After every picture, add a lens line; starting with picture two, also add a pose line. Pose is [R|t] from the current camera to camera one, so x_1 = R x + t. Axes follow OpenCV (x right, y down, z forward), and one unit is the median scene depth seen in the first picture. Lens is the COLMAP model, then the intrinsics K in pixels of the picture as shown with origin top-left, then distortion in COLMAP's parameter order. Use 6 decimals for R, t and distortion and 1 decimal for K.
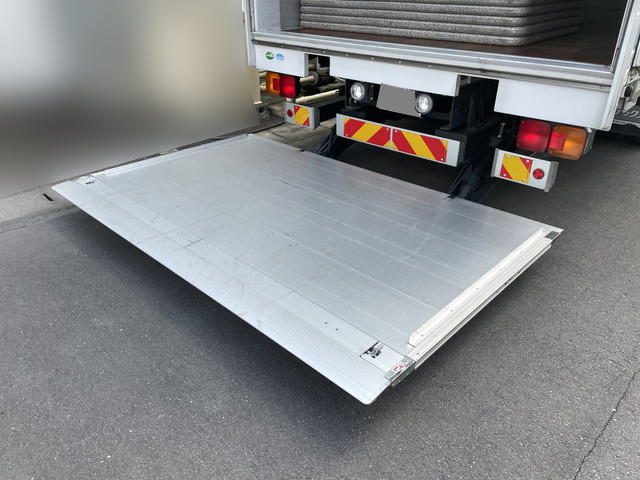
lens RADIAL K [[486.5, 0, 313.4], [0, 486.5, 242.5], [0, 0, 1]] dist [0.080135, -0.098507]
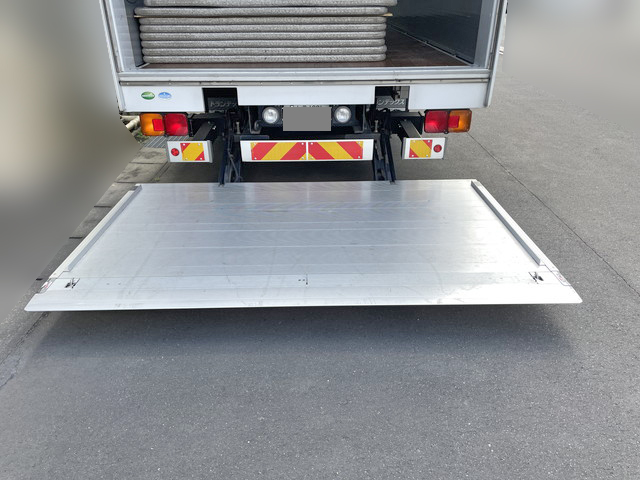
lens RADIAL K [[486.5, 0, 319.8], [0, 486.5, 244.3], [0, 0, 1]] dist [0.080135, -0.098507]
pose [[0.702793, -0.327343, 0.631608, -0.617721], [0.347172, 0.932759, 0.097121, -0.114634], [-0.620930, 0.151021, 0.769180, 0.156189]]
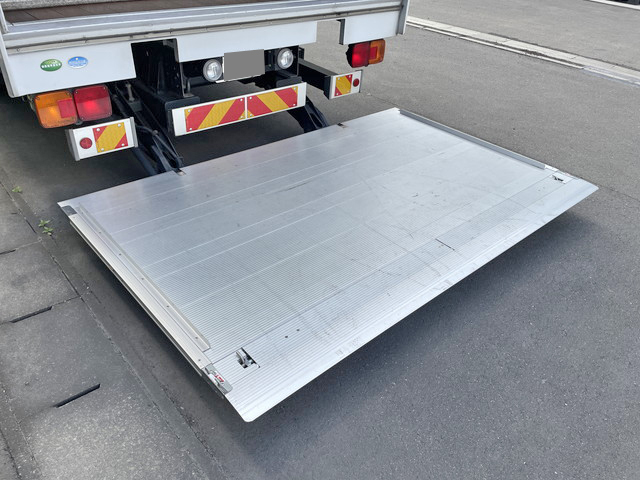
lens RADIAL K [[486.5, 0, 323.7], [0, 486.5, 245.0], [0, 0, 1]] dist [0.080135, -0.098507]
pose [[0.062148, -0.565912, 0.822120, -0.780678], [0.429238, 0.758799, 0.489876, -0.423164], [-0.901051, 0.322441, 0.290068, 0.697236]]
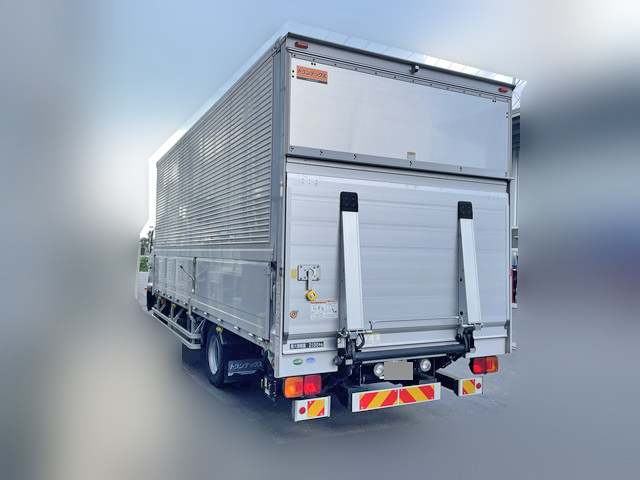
lens RADIAL K [[486.5, 0, 309.5], [0, 486.5, 231.4], [0, 0, 1]] dist [0.080135, -0.098507]
pose [[0.329046, 0.060717, 0.942360, -1.291836], [0.445300, 0.870033, -0.211544, -0.450367], [-0.832728, 0.489241, 0.259244, 0.641751]]
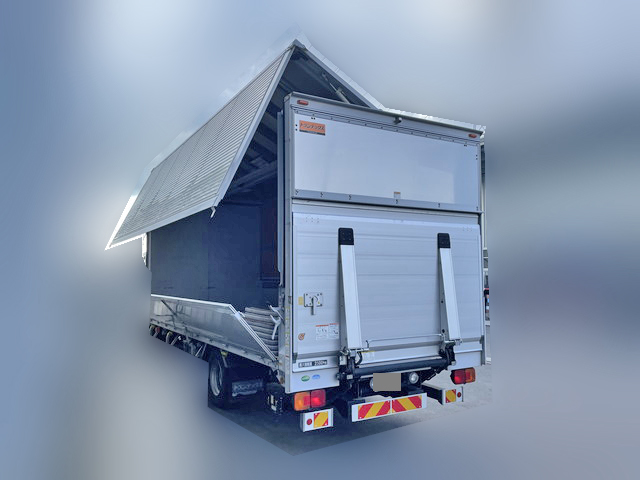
lens RADIAL K [[486.5, 0, 319.8], [0, 486.5, 242.1], [0, 0, 1]] dist [0.080135, -0.098507]
pose [[0.259962, 0.077158, 0.962531, -1.492871], [0.477371, 0.856204, -0.197564, -0.476571], [-0.839367, 0.510843, 0.185748, 0.651212]]
